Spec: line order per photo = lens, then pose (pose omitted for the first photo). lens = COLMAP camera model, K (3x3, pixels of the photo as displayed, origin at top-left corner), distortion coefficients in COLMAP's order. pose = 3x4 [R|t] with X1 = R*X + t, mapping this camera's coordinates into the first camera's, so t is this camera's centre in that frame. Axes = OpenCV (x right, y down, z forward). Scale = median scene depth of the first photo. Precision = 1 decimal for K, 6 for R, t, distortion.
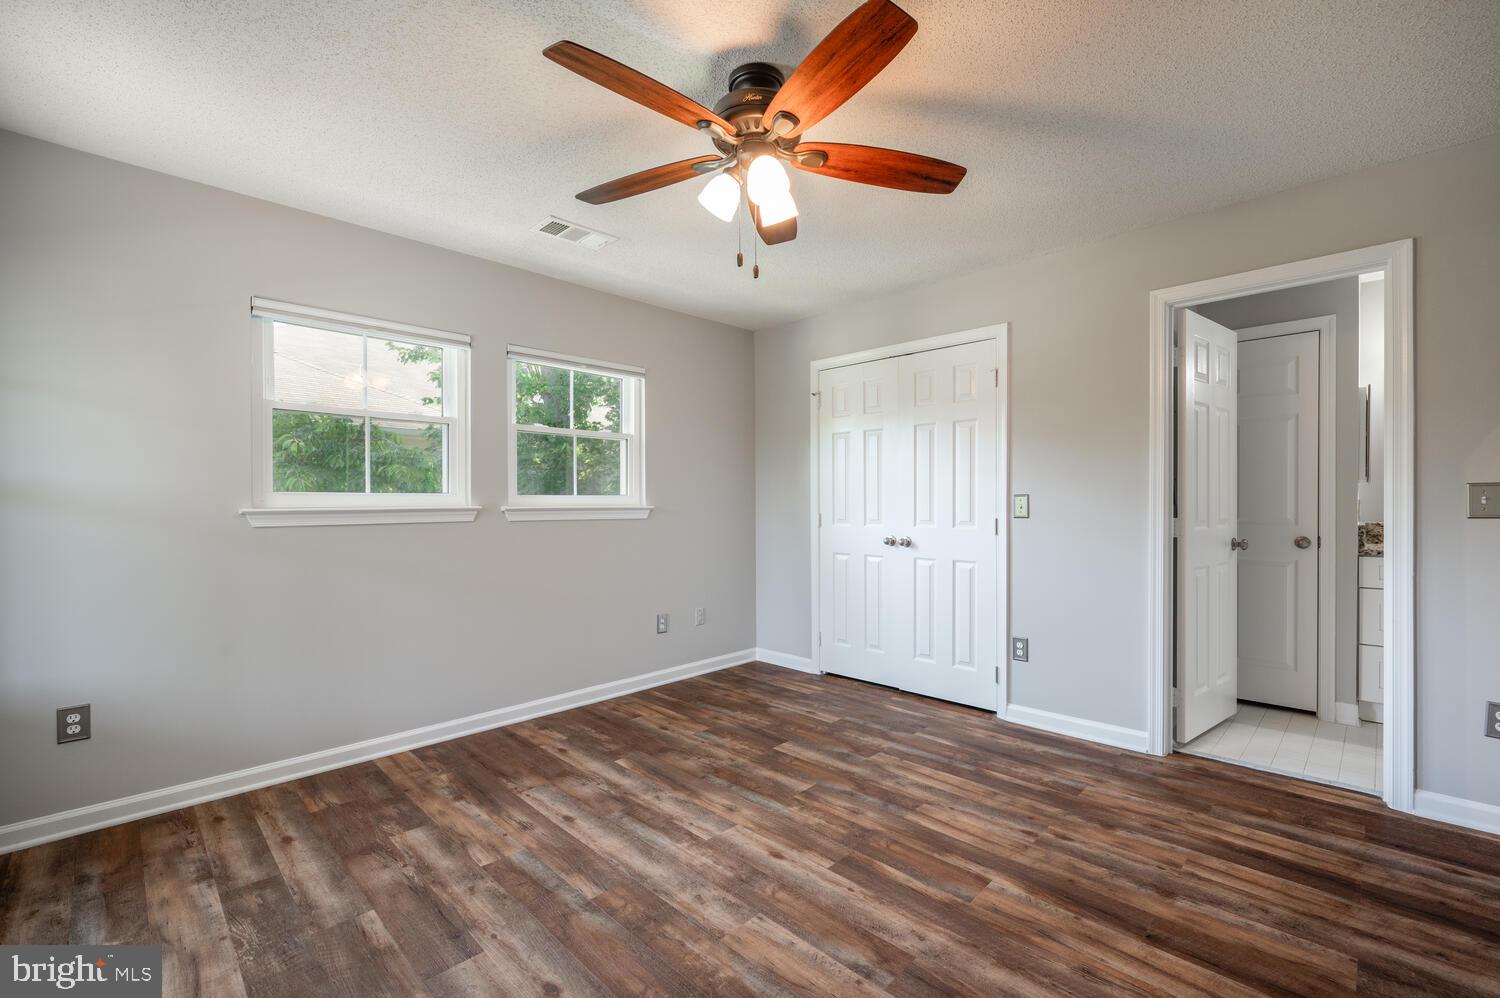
lens RADIAL K [[646.5, 0, 755.7], [0, 646.5, 507.6], [0, 0, 1]] dist [-0.005286, -0.000156]
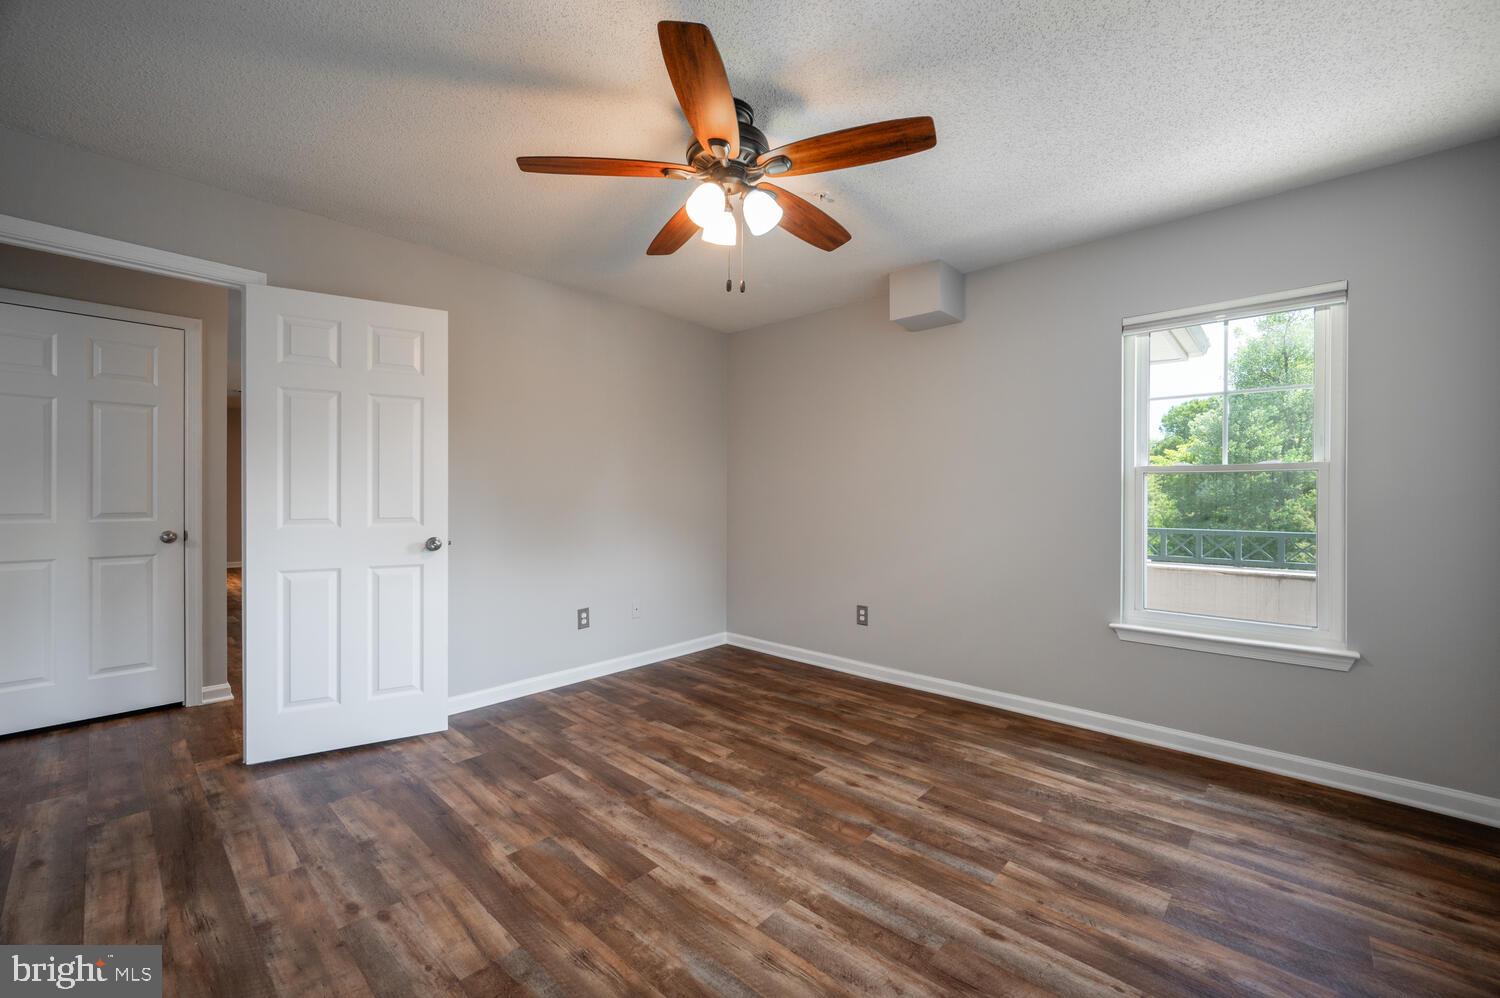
lens RADIAL K [[586.8, 0, 770.8], [0, 586.8, 496.8], [0, 0, 1]] dist [-0.005864, -0.000353]
pose [[-0.997527, 0.004535, -0.070136, 0.000102], [0.003730, 0.999926, 0.011602, -0.013486], [0.070183, 0.011312, -0.997470, 1.604174]]
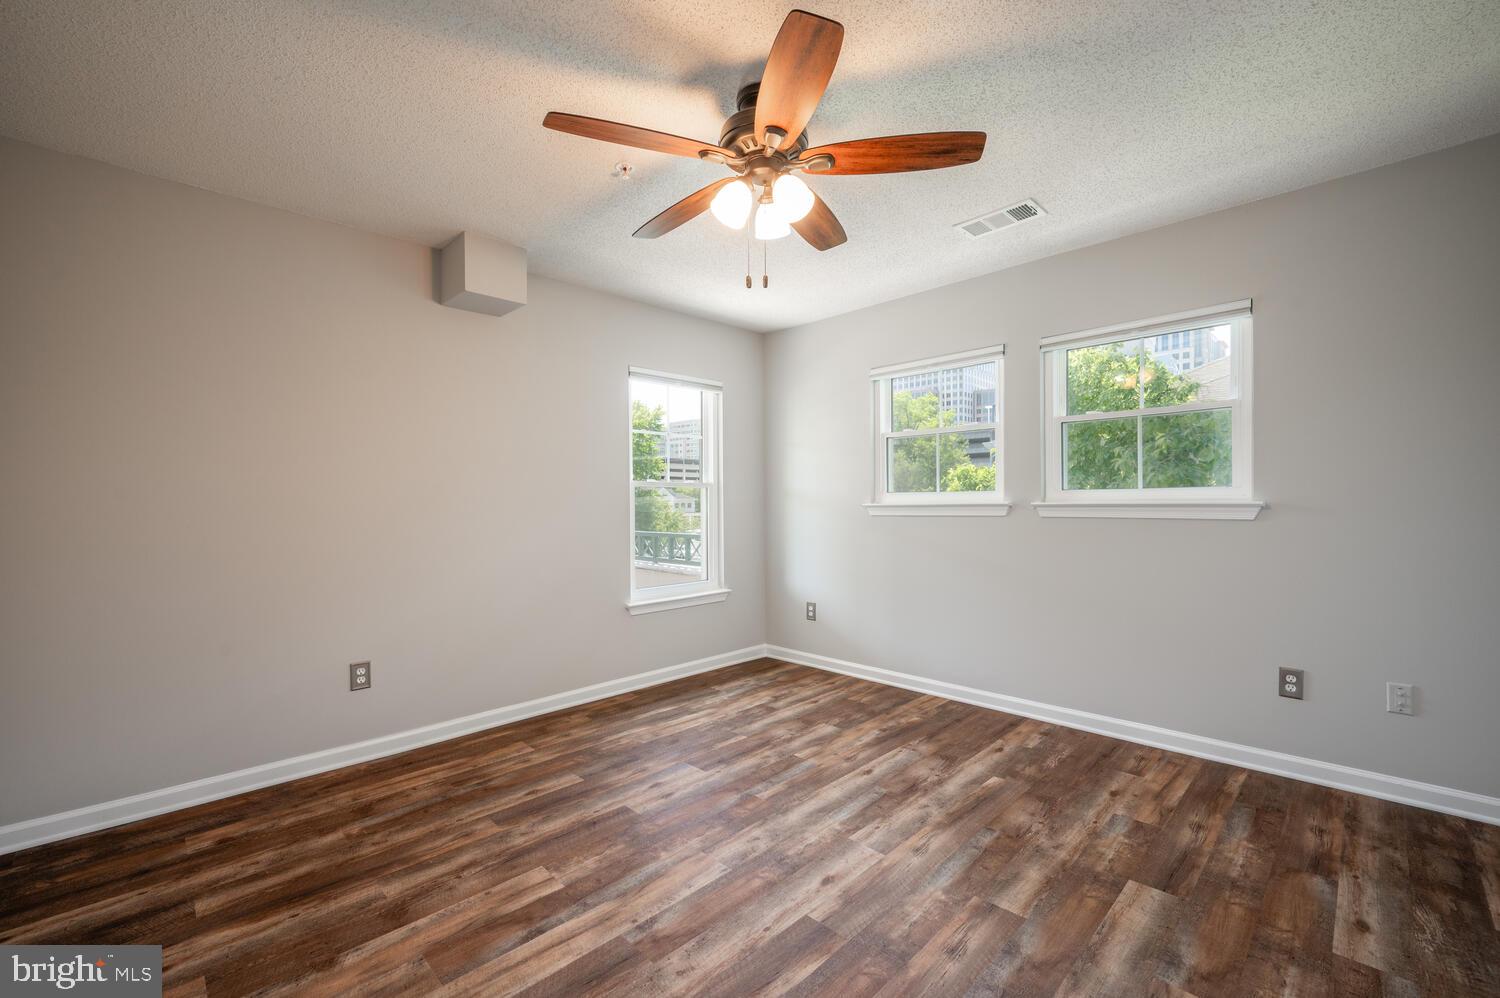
lens RADIAL K [[614.4, 0, 739.4], [0, 614.4, 501.3], [0, 0, 1]] dist [-0.001807, -0.000223]
pose [[-0.020394, 0.005245, -0.999778, 0.803479], [0.001888, 0.999985, 0.005208, -0.010387], [0.999790, -0.001781, -0.020403, 0.782038]]
